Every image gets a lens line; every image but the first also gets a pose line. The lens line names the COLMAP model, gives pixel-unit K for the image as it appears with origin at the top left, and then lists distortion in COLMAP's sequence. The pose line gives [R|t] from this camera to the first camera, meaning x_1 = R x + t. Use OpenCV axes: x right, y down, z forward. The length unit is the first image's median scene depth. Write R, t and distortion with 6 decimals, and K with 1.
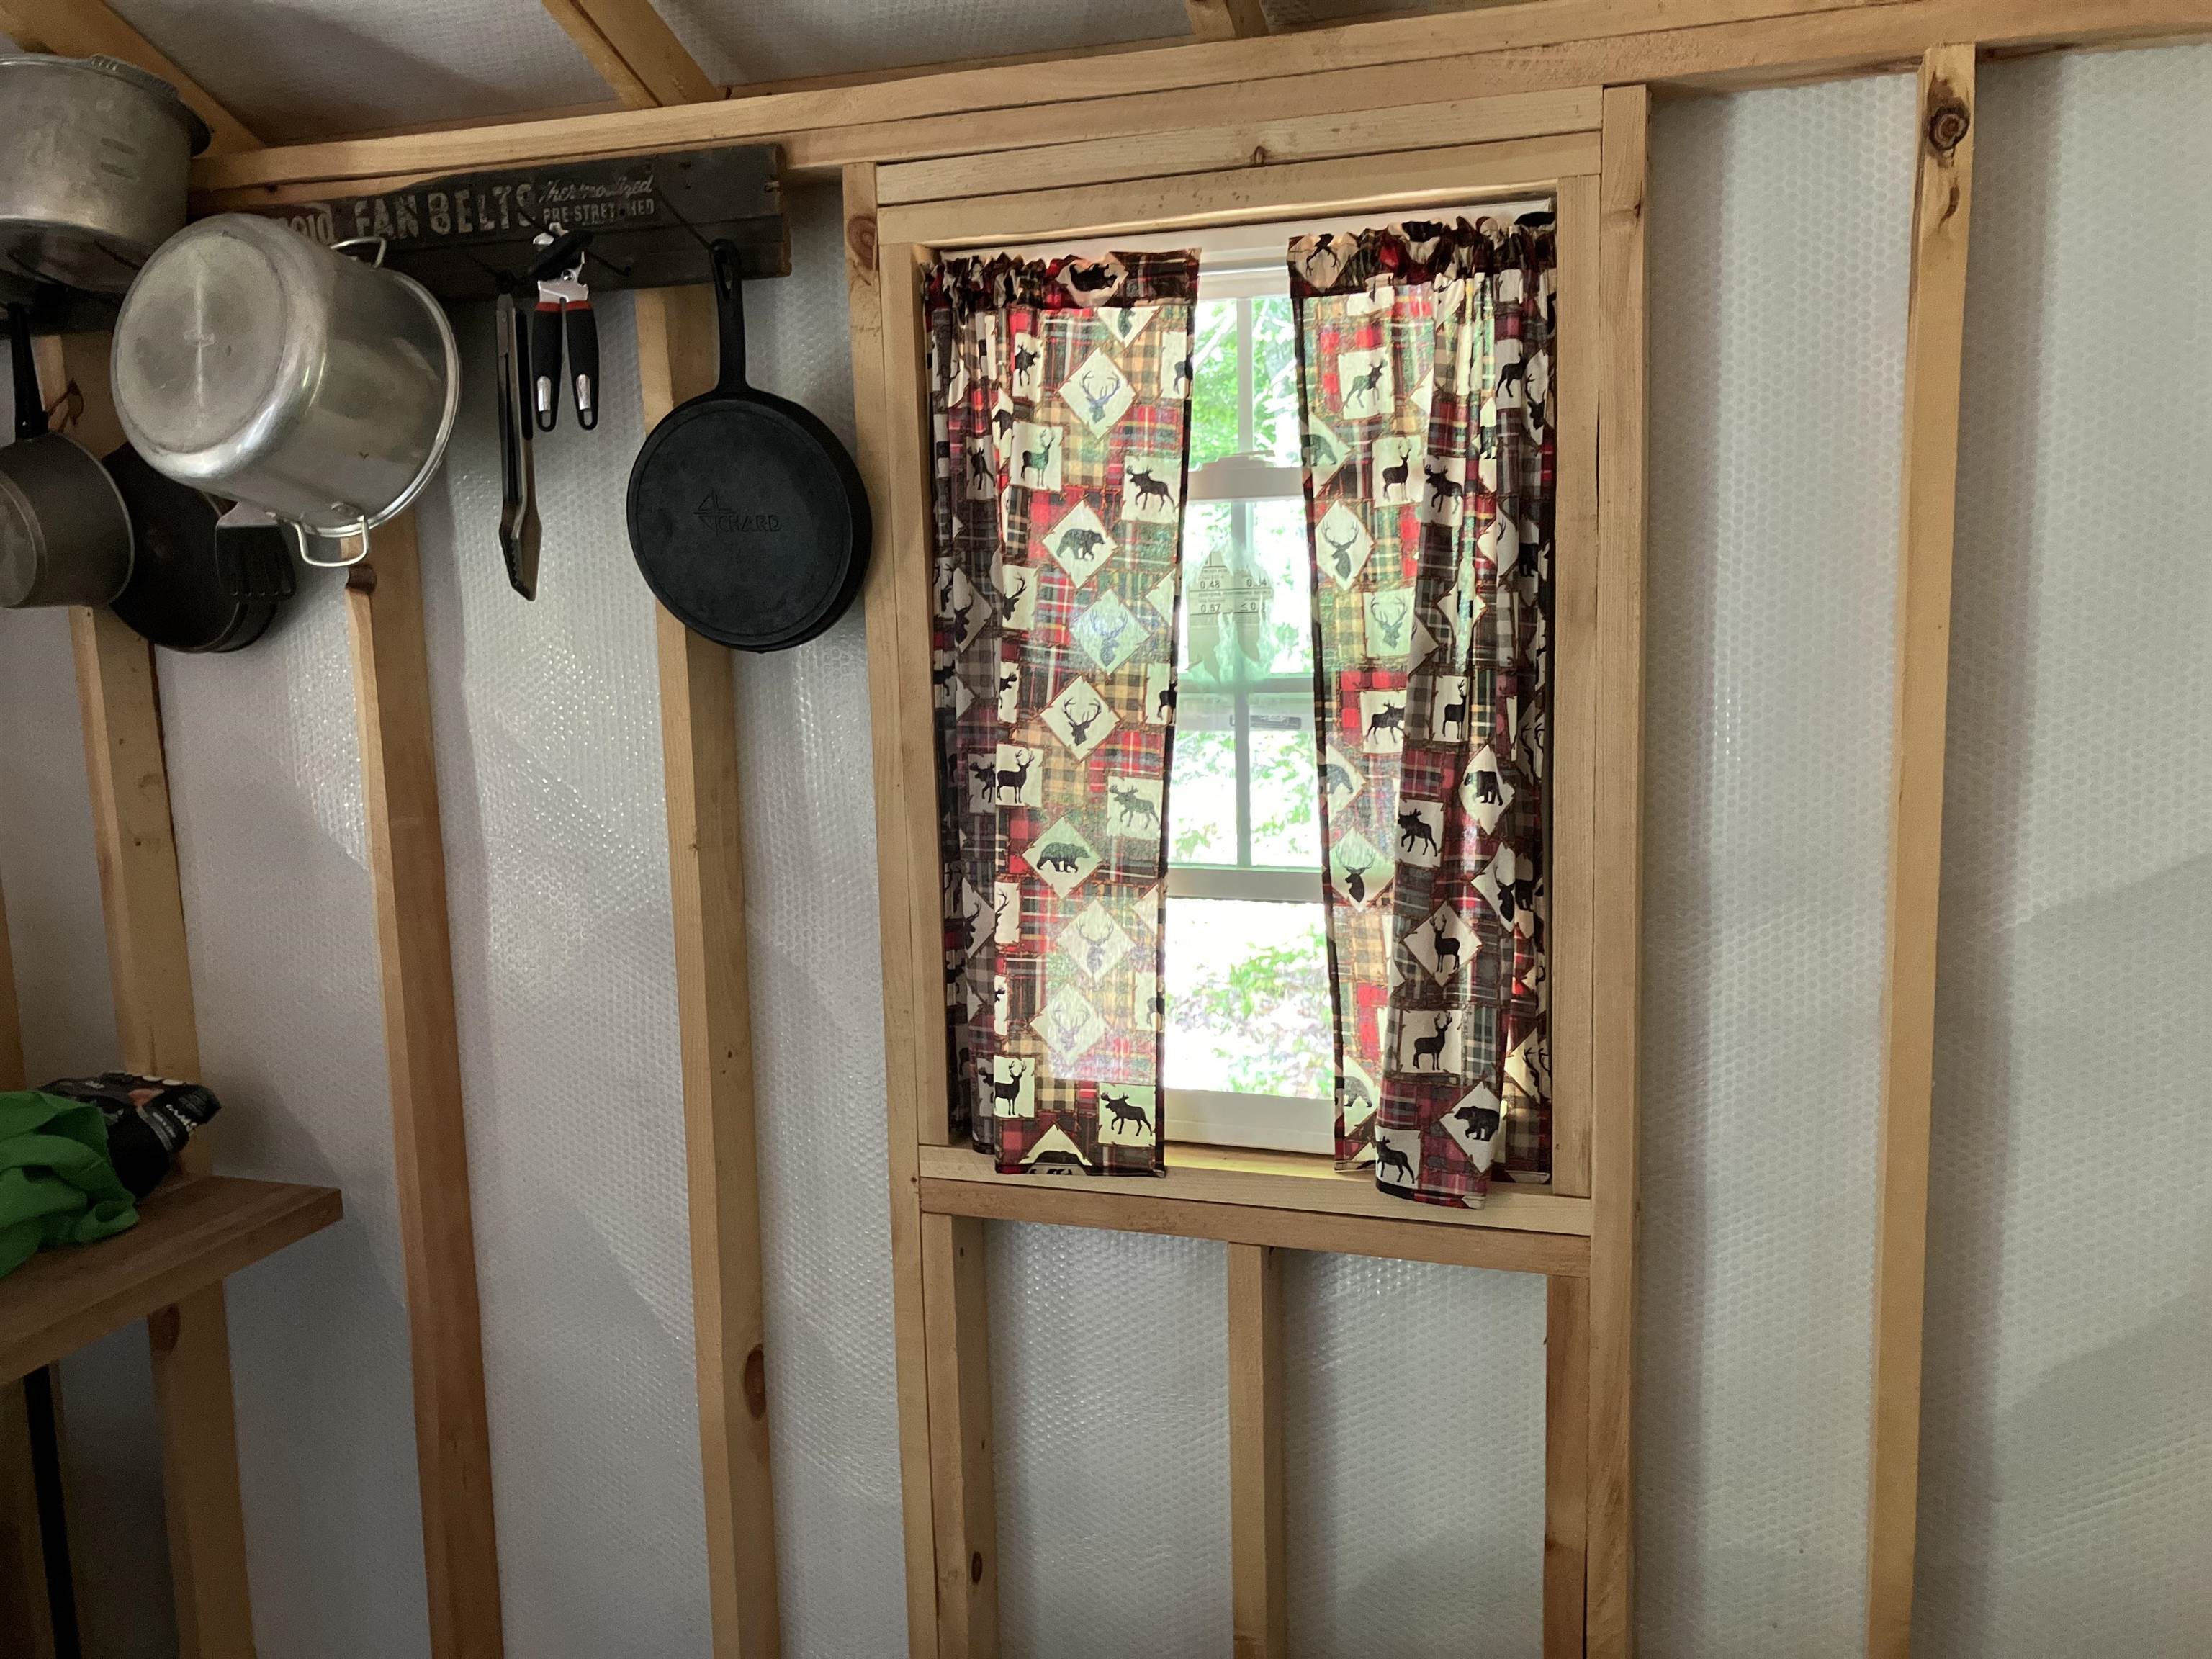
lens RADIAL K [[1820.0, 0, 1105.8], [0, 1820.0, 815.4], [0, 0, 1]] dist [0.030786, -0.044625]
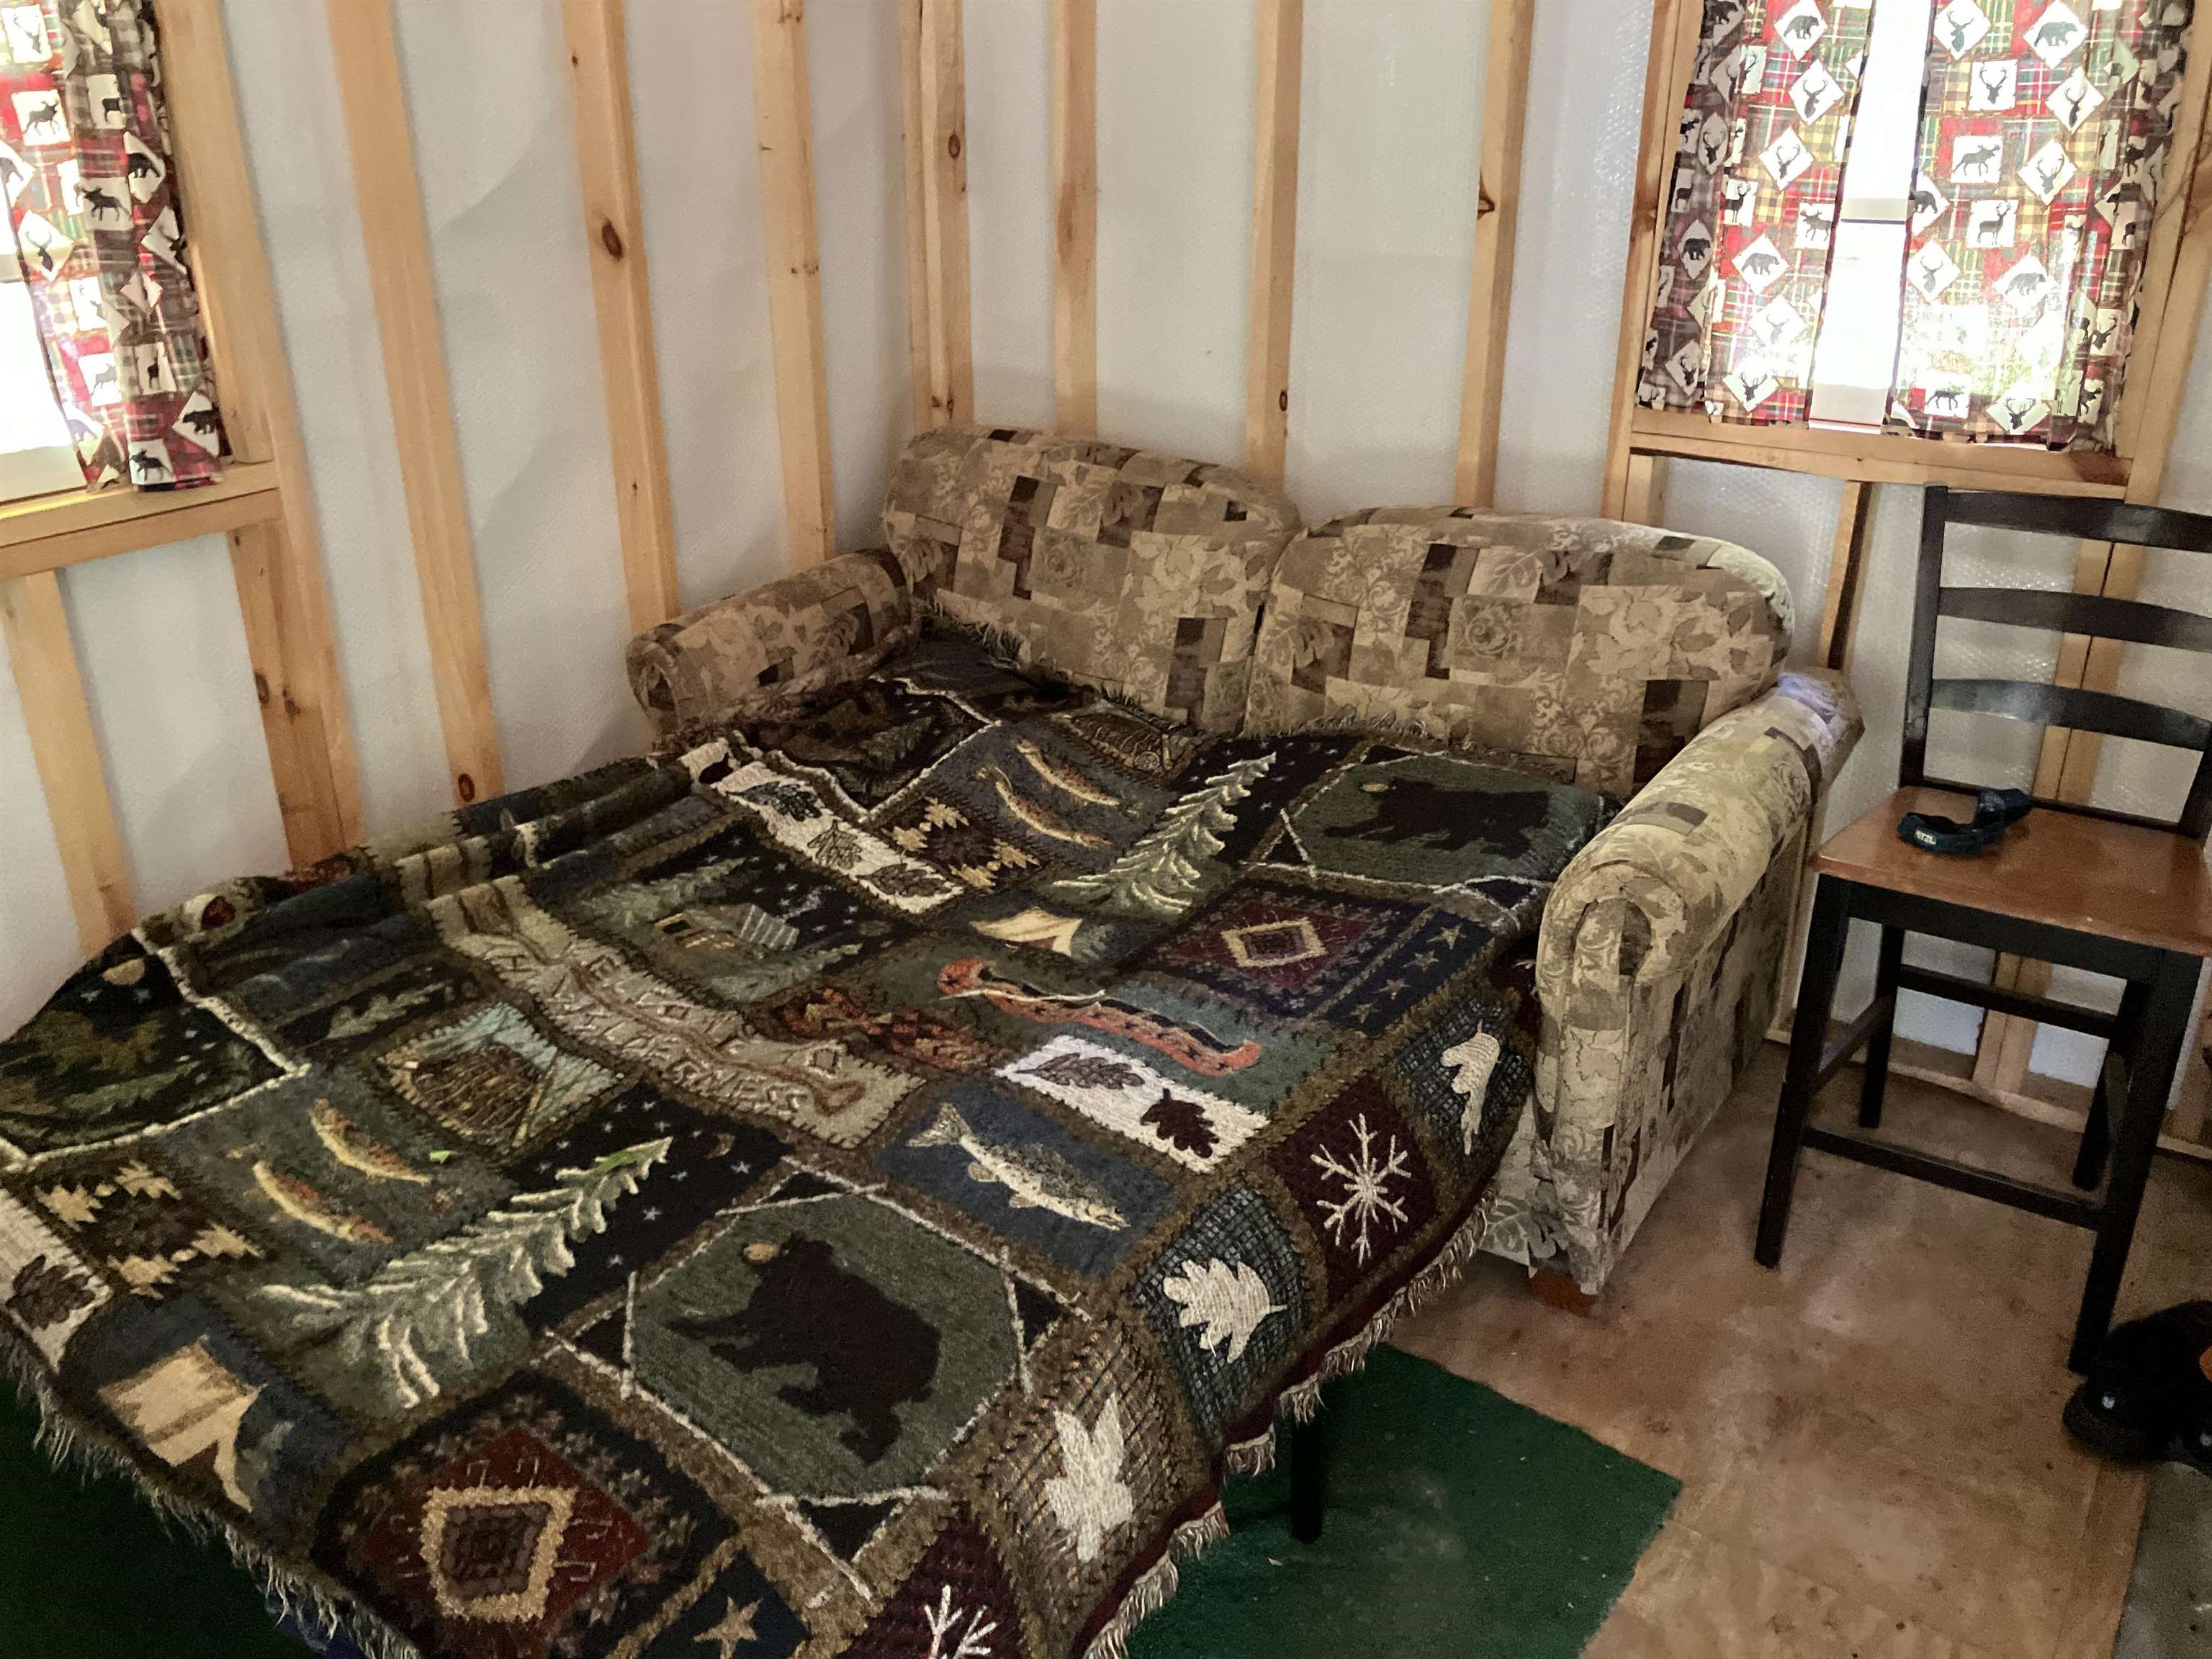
lens RADIAL K [[1820.0, 0, 1102.3], [0, 1820.0, 830.5], [0, 0, 1]] dist [0.030786, -0.044625]
pose [[0.260983, -0.361755, 0.894998, -0.967713], [0.133451, 0.931748, 0.337694, 0.079274], [-0.956075, 0.031306, 0.291446, -0.050202]]
